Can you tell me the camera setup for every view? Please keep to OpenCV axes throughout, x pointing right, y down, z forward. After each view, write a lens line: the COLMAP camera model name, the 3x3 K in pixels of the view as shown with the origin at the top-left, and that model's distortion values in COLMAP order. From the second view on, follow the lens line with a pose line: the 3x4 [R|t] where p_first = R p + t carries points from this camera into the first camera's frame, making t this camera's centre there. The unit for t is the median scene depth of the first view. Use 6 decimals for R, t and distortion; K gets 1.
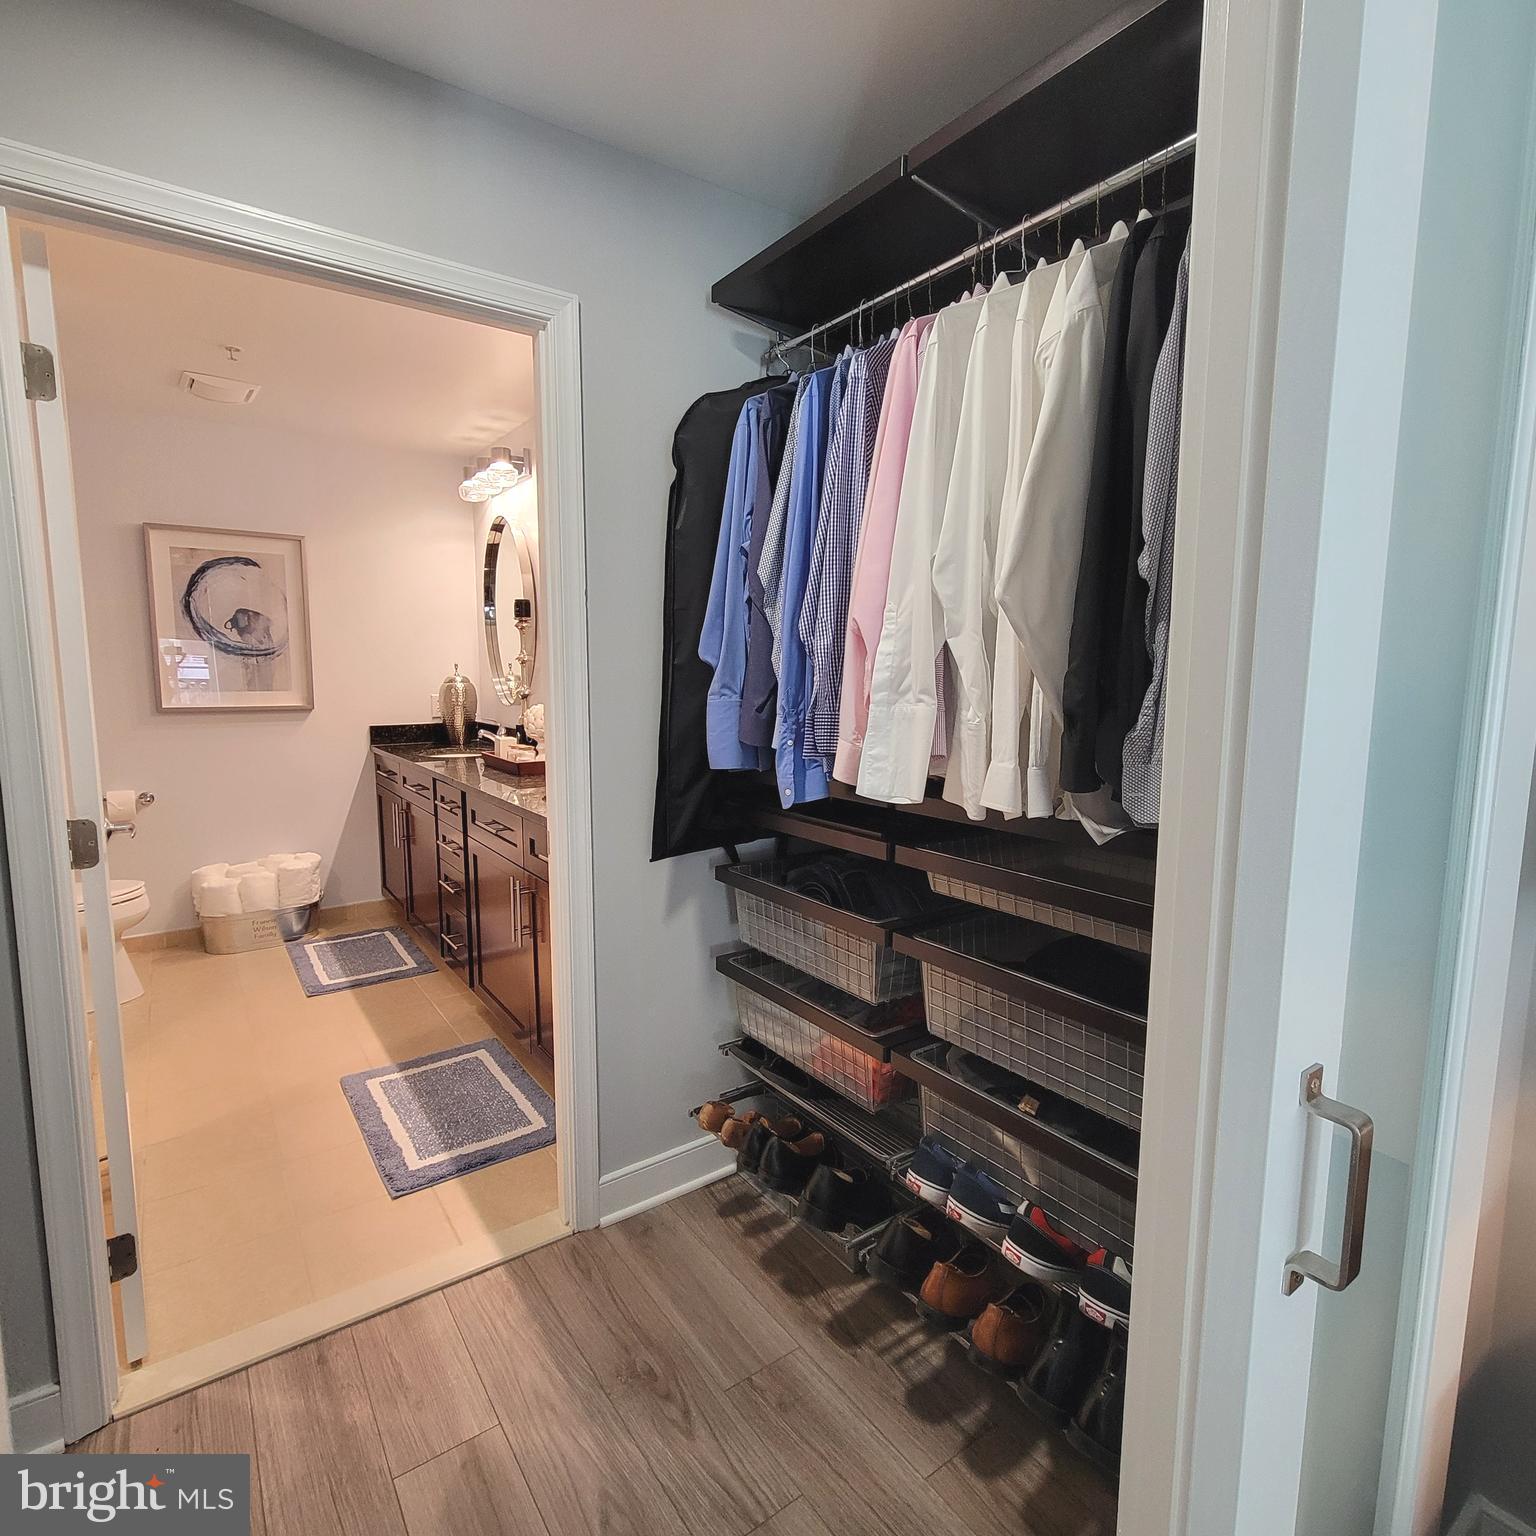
lens RADIAL K [[845.9, 0, 772.6], [0, 845.9, 765.9], [0, 0, 1]] dist [0.001948, -0.002453]
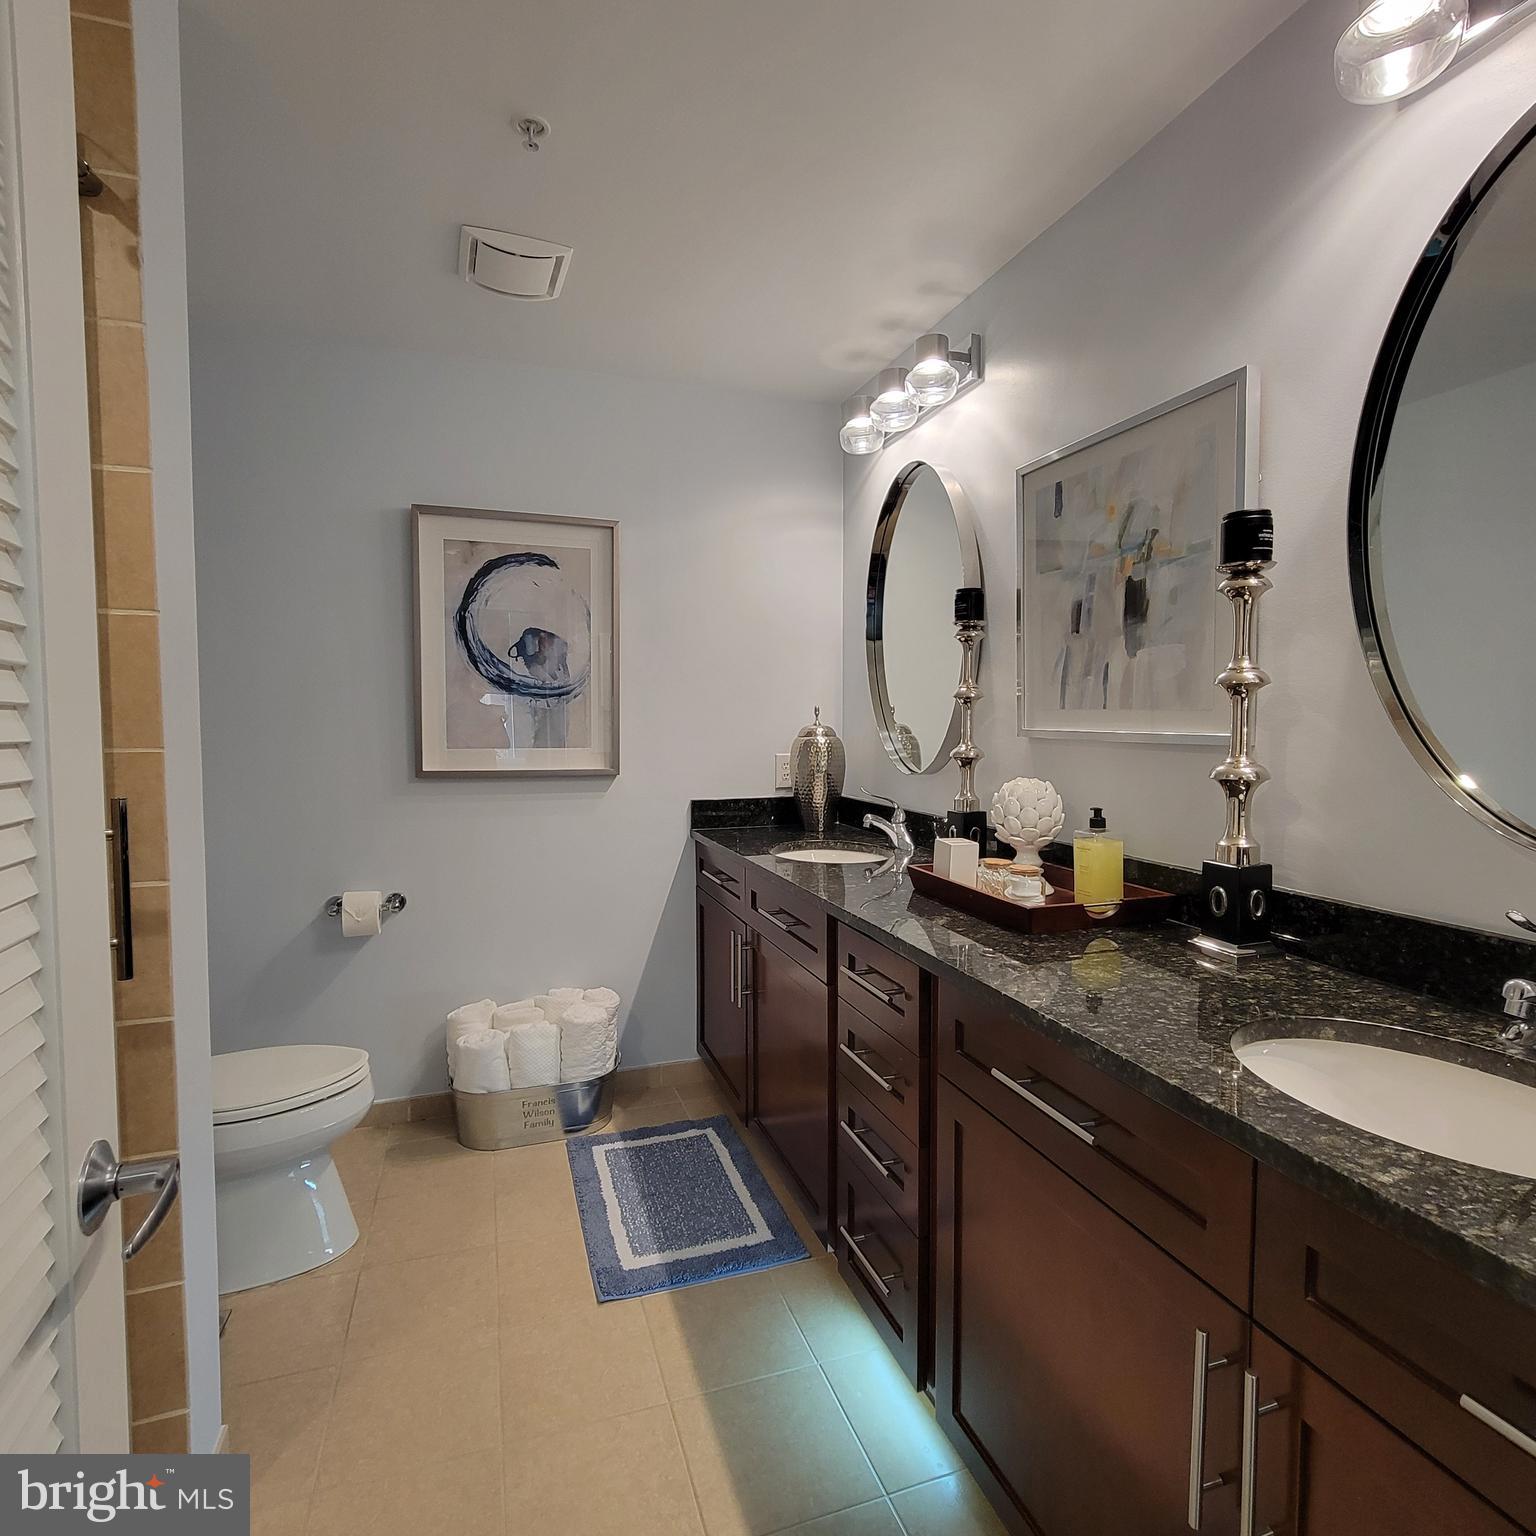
lens RADIAL K [[845.9, 0, 769.4], [0, 845.9, 767.1], [0, 0, 1]] dist [0.001948, -0.002453]
pose [[0.957729, 0.014094, -0.287325, -0.245231], [-0.032018, 0.997816, -0.057777, -0.039915], [0.285883, 0.064534, 0.956089, 0.408442]]
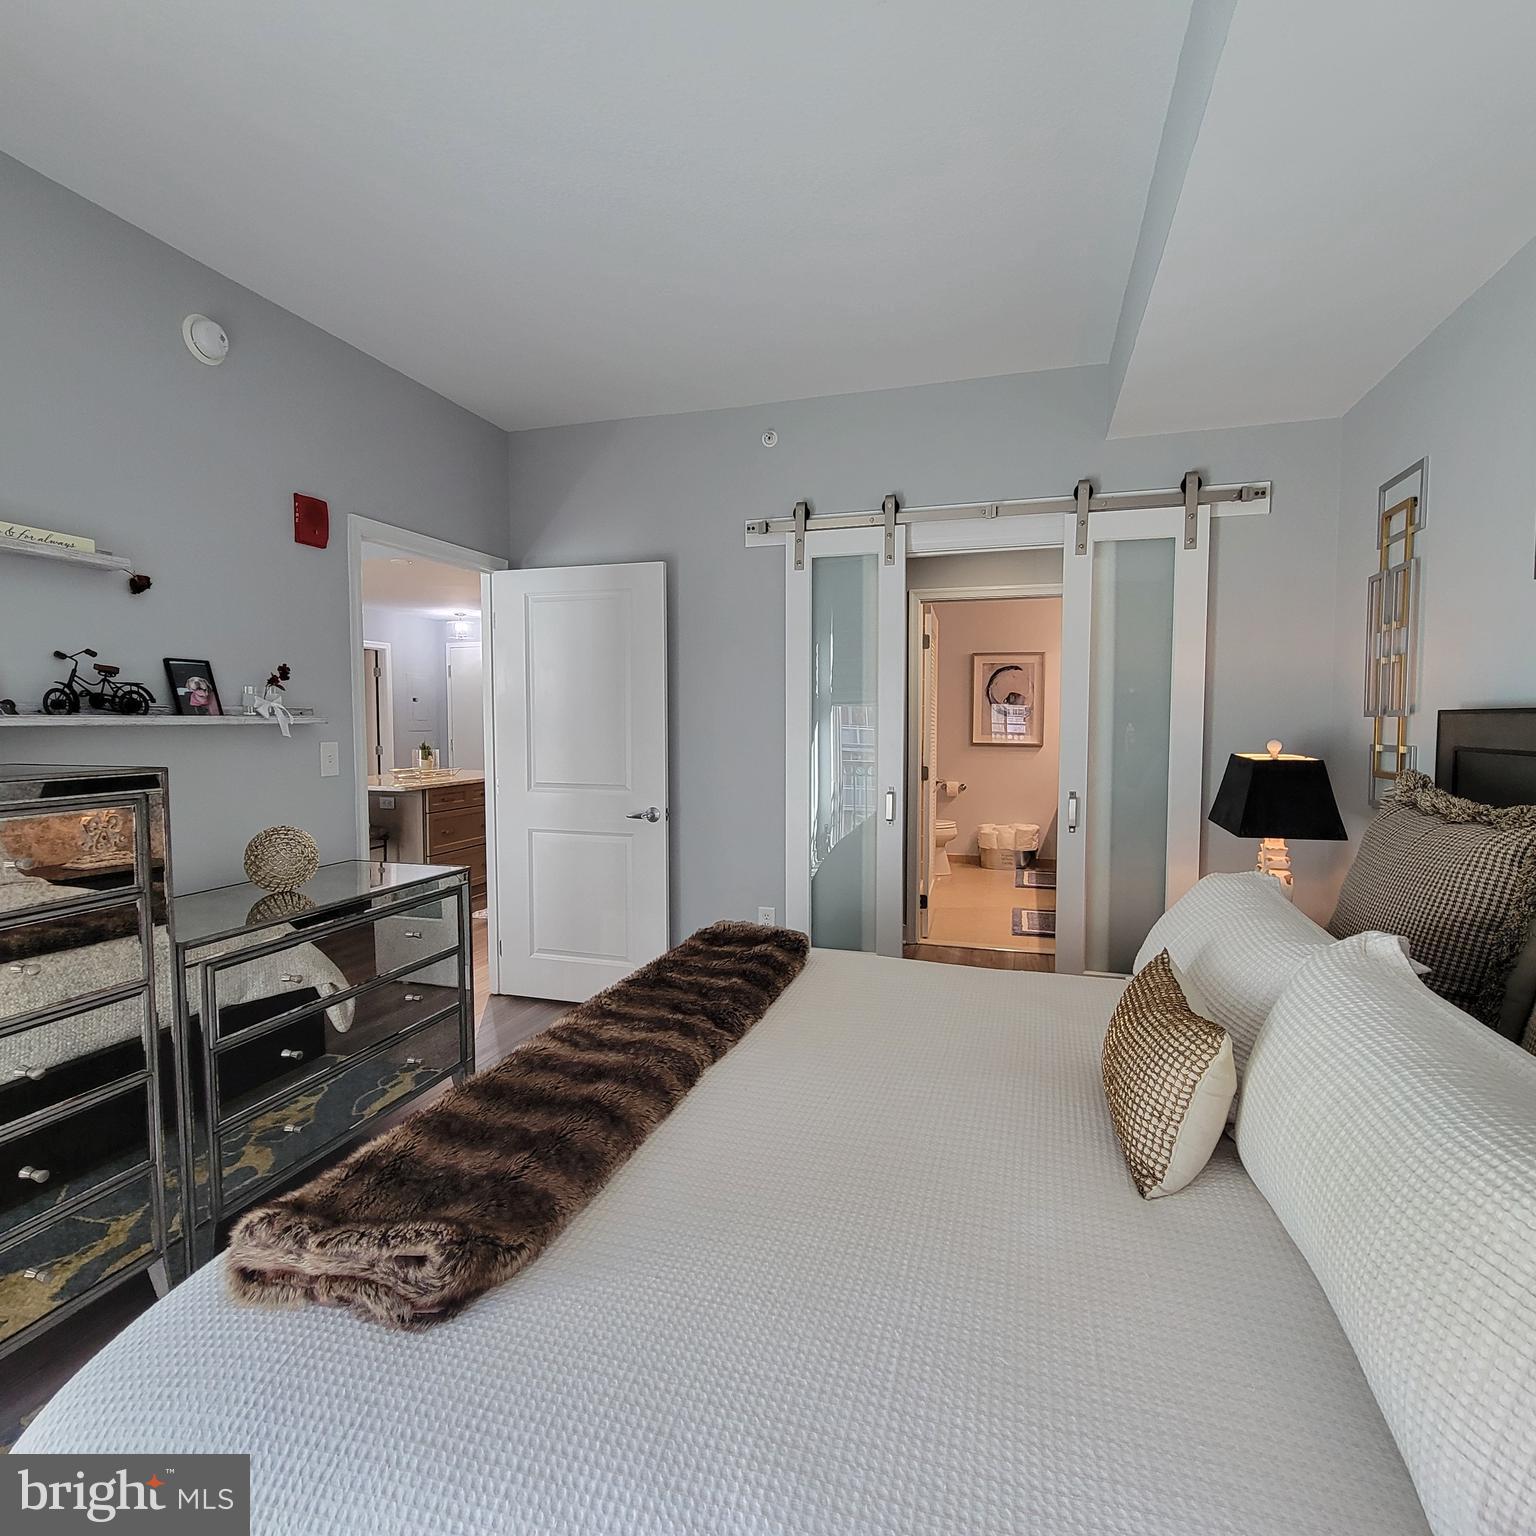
lens RADIAL K [[845.9, 0, 754.6], [0, 845.9, 762.3], [0, 0, 1]] dist [0.001948, -0.002453]
pose [[0.598848, 0.038110, -0.799956, 0.561226], [-0.092358, 0.995489, -0.021714, 0.067939], [0.795520, 0.086886, 0.599666, -0.597627]]
